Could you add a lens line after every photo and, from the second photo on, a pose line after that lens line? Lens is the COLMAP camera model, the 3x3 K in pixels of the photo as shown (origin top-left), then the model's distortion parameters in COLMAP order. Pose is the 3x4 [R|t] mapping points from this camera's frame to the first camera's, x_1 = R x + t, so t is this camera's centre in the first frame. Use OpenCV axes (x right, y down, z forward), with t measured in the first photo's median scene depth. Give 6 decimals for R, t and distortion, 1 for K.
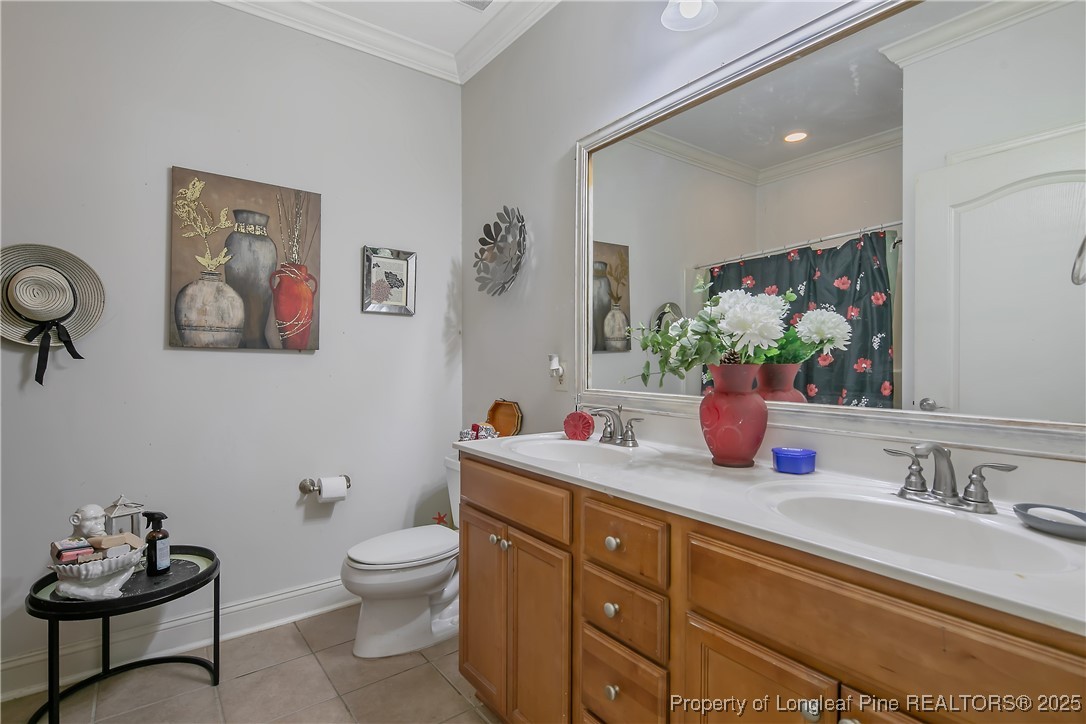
lens RADIAL K [[525.7, 0, 544.1], [0, 525.7, 362.2], [0, 0, 1]] dist [0.000200, -0.002481]
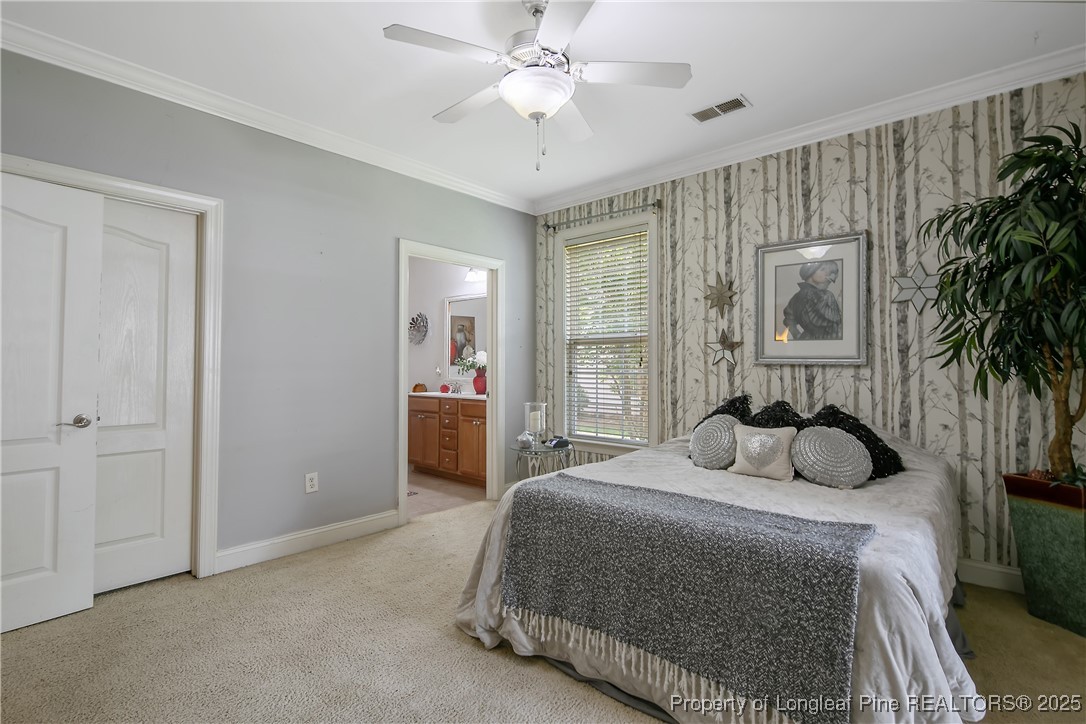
lens RADIAL K [[525.7, 0, 542.4], [0, 525.7, 358.8], [0, 0, 1]] dist [0.000200, -0.002481]
pose [[0.981822, 0.004243, 0.189759, 0.037824], [0.000663, 0.999667, -0.025782, 0.019143], [-0.189805, 0.025439, 0.981492, -2.085427]]
